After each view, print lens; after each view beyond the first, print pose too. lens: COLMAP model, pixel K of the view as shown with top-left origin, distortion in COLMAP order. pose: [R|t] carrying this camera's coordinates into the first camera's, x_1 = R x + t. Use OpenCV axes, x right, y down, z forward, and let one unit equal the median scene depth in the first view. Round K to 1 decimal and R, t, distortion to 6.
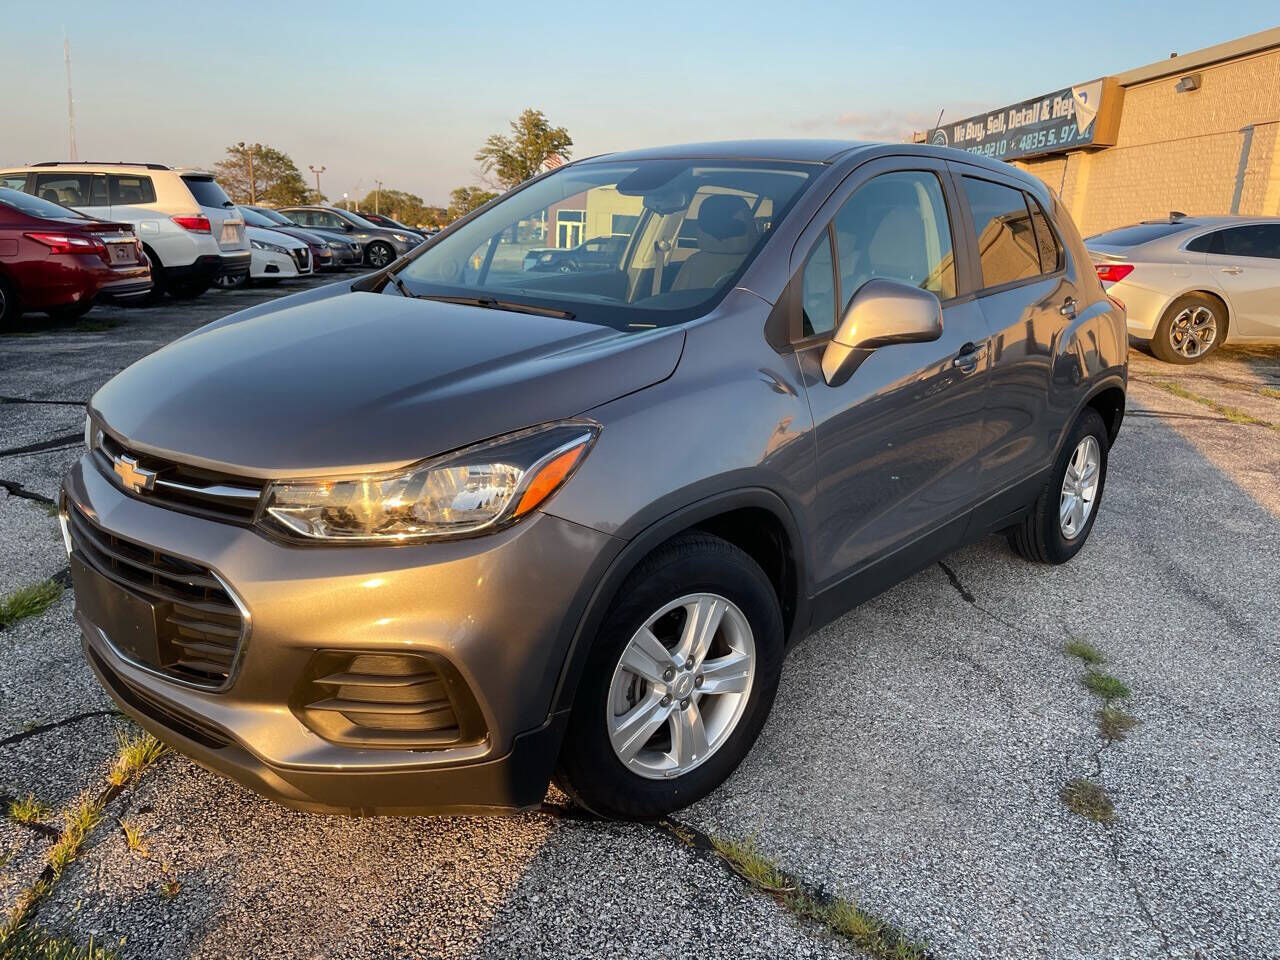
lens RADIAL K [[964.6, 0, 638.9], [0, 964.6, 490.3], [0, 0, 1]] dist [0.063125, -0.069529]
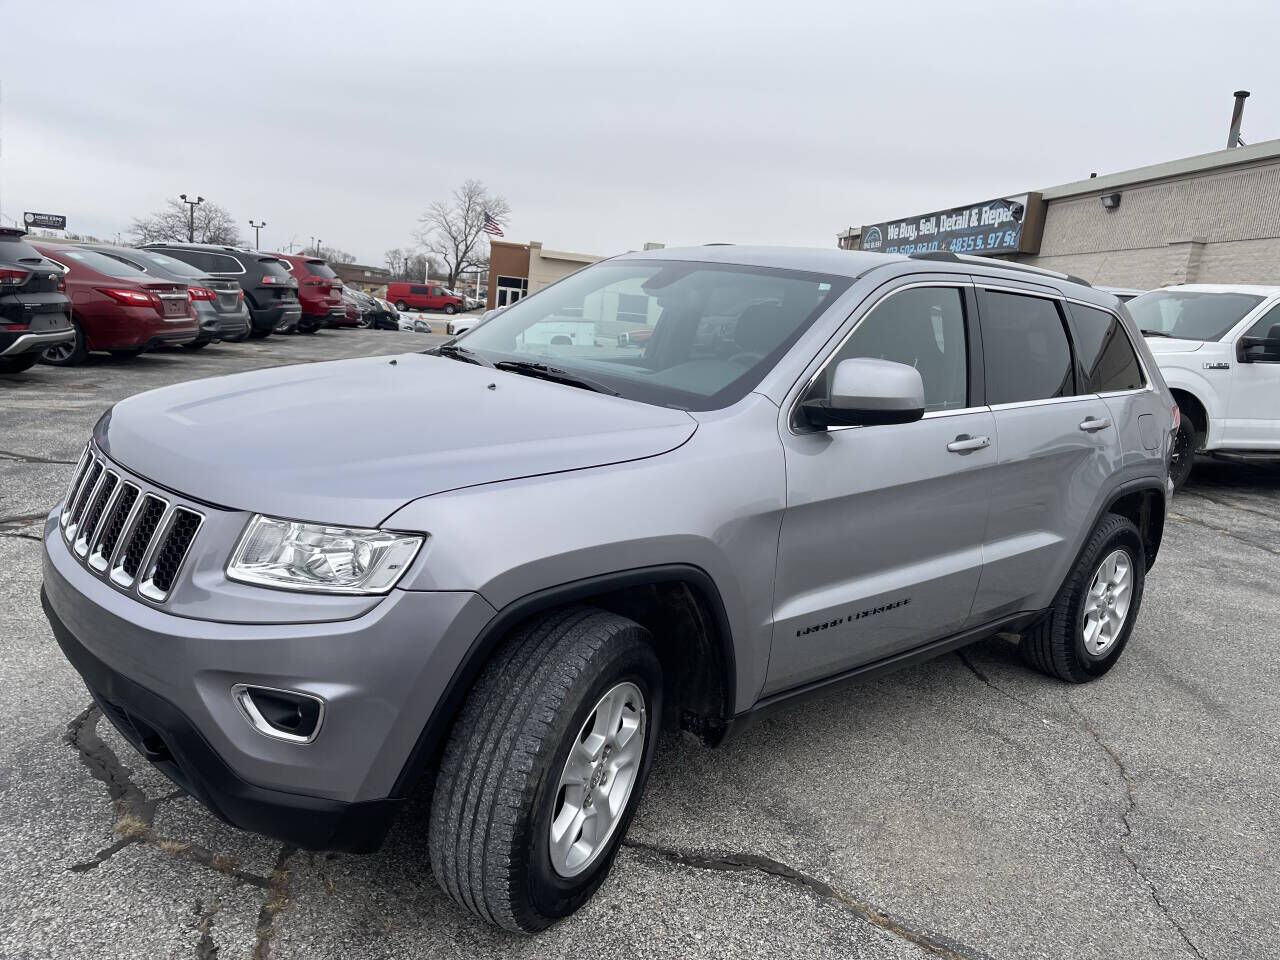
lens RADIAL K [[964.6, 0, 645.7], [0, 964.6, 476.5], [0, 0, 1]] dist [0.063125, -0.069529]
pose [[0.995824, 0.037207, 0.083373, -0.064180], [-0.030346, 0.996162, -0.082102, -0.007266], [-0.086108, 0.079229, 0.993131, -0.044984]]
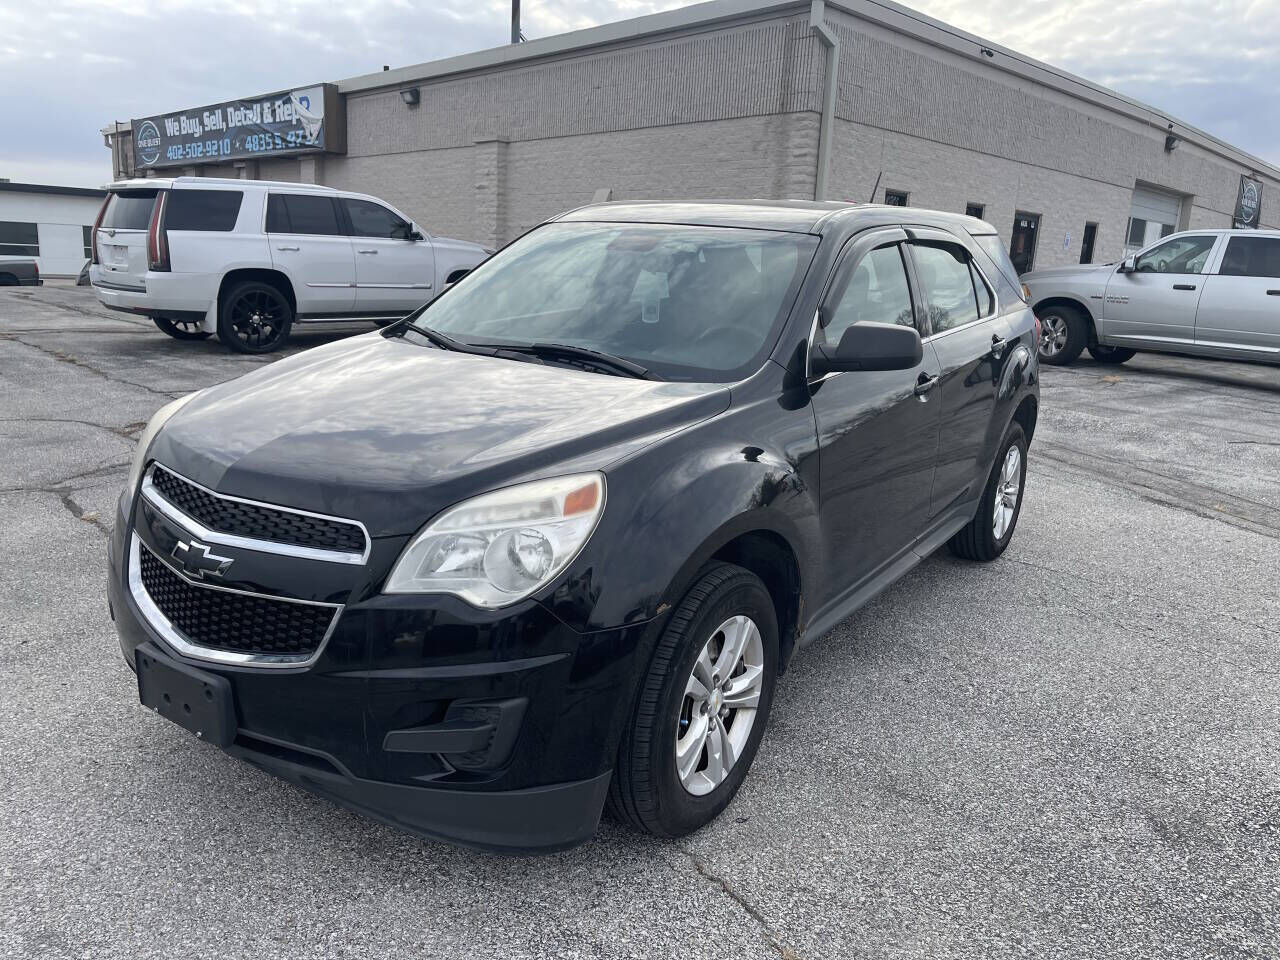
lens RADIAL K [[971.1, 0, 635.0], [0, 971.1, 482.7], [0, 0, 1]] dist [0.077169, -0.096555]
pose [[0.740986, -0.160201, 0.652131, -0.013879], [0.165519, 0.984736, 0.053836, -0.052961], [-0.650802, 0.068048, 0.756192, 0.140327]]
